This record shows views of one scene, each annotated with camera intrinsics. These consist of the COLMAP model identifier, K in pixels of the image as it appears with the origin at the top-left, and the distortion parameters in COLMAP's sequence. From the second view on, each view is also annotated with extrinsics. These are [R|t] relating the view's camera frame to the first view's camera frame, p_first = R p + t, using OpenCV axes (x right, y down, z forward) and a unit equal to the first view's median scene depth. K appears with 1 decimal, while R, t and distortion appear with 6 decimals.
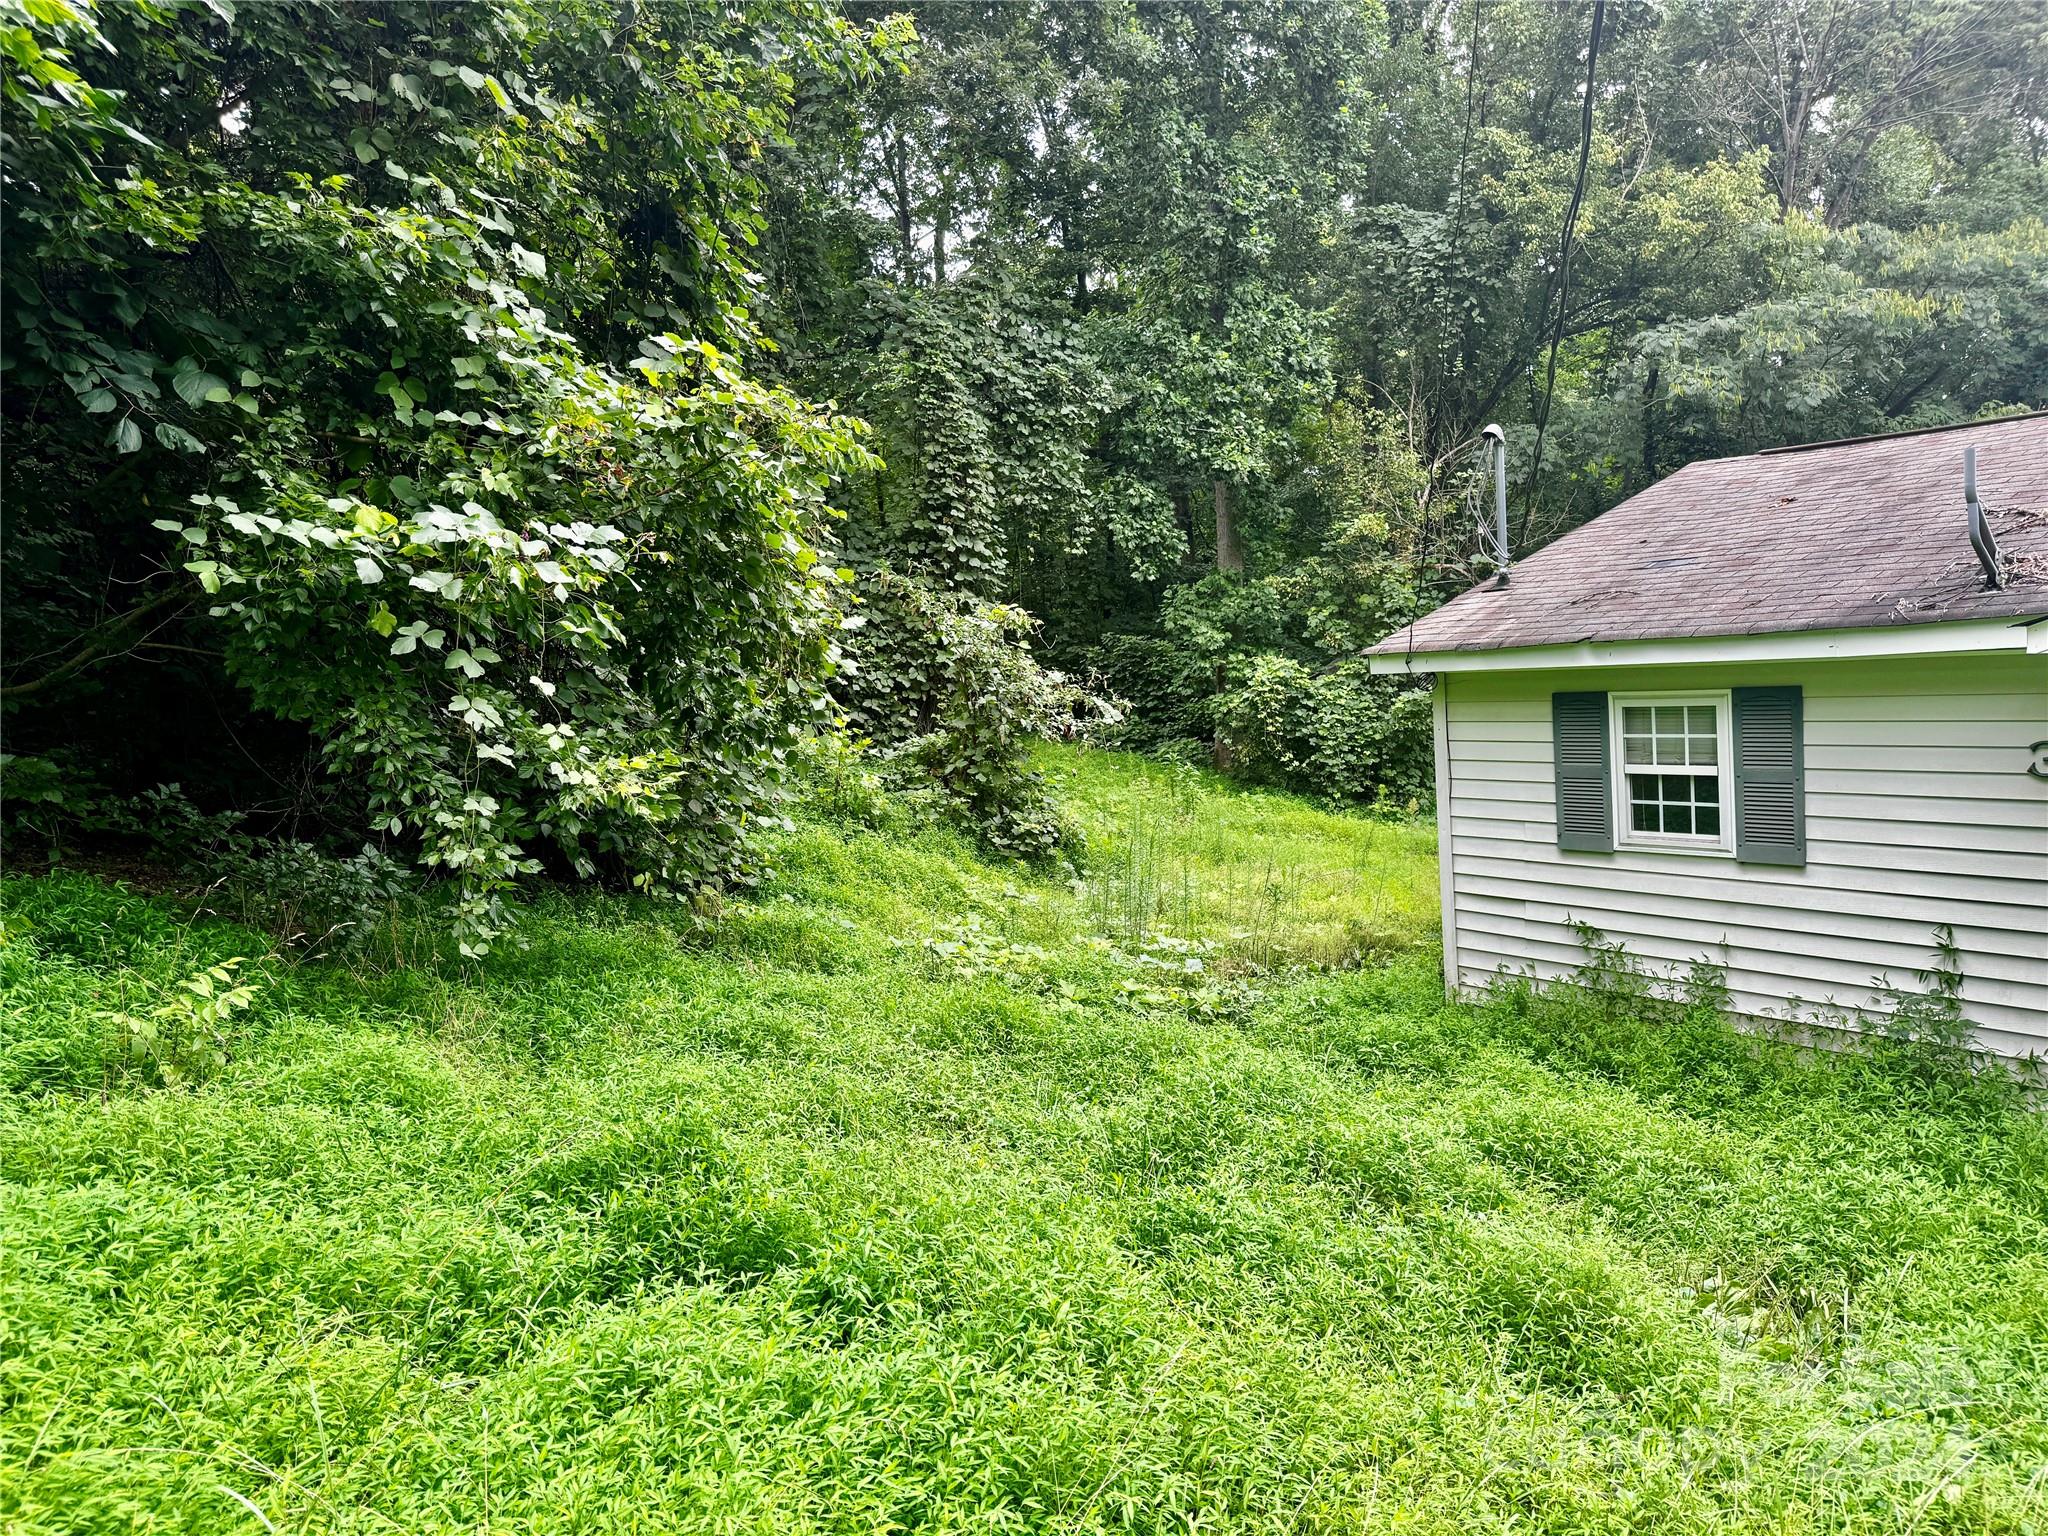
lens RADIAL K [[1481.3, 0, 1024.0], [0, 1481.3, 768.0], [0, 0, 1]] dist [0.070712, -0.055275]
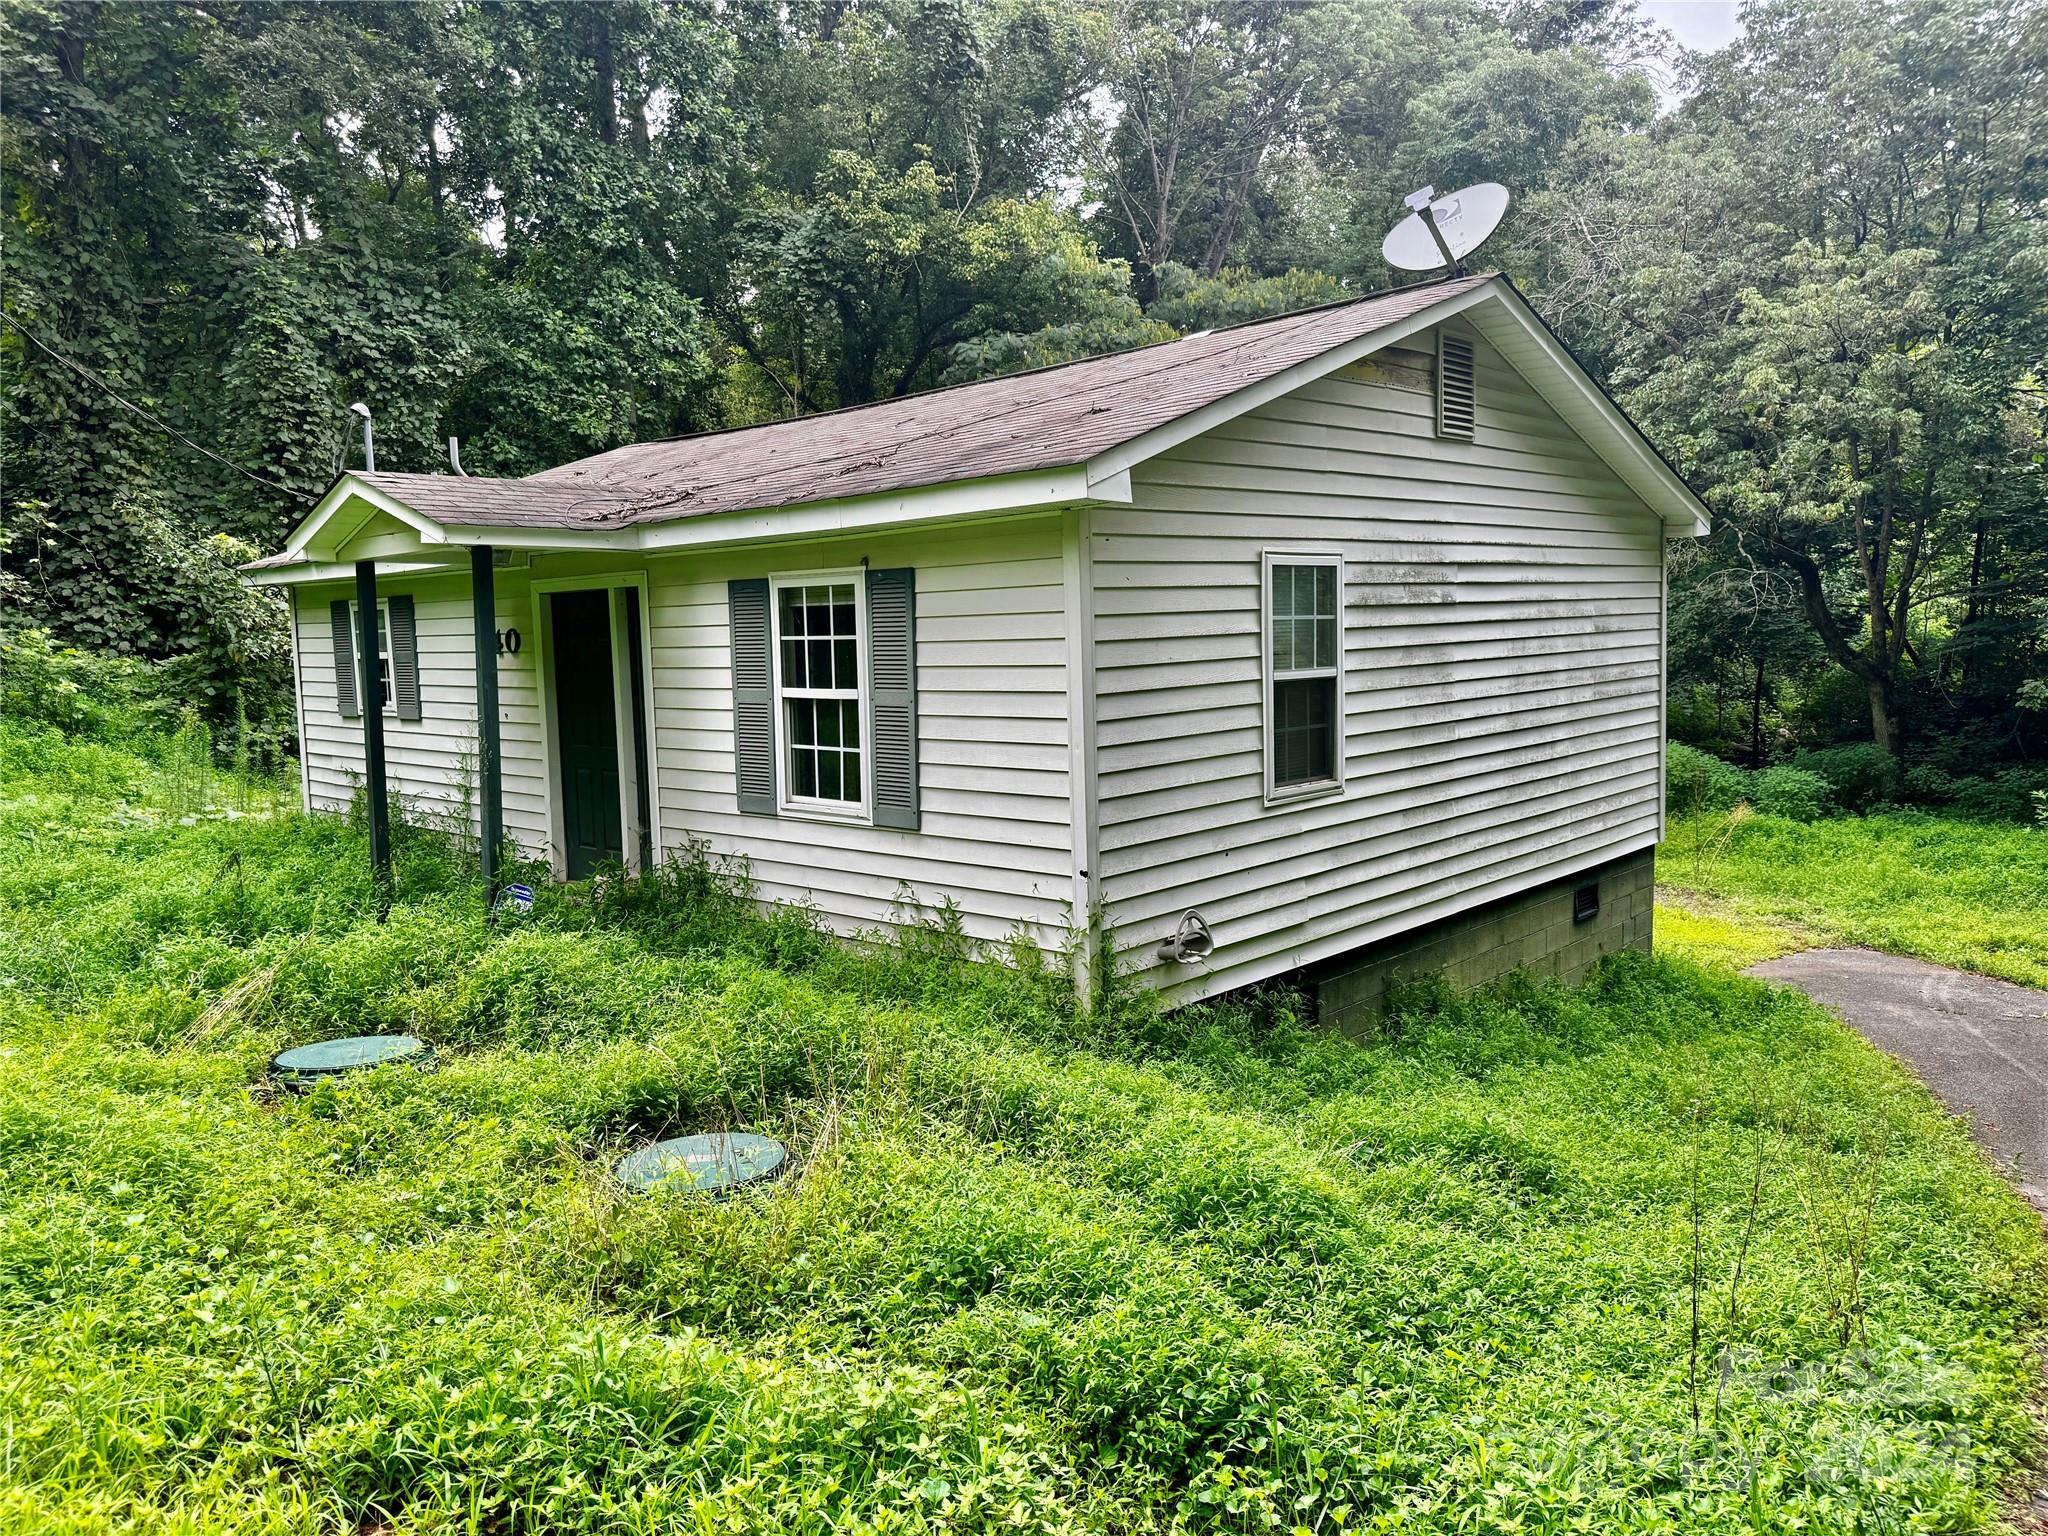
lens RADIAL K [[1441.8, 0, 1024.0], [0, 1441.8, 768.0], [0, 0, 1]] dist [0.043642, -0.000572]
pose [[0.980957, 0.011192, 0.193900, 0.622290], [-0.016113, 0.999586, 0.023820, 0.052575], [-0.193553, -0.026491, 0.980732, -0.368981]]
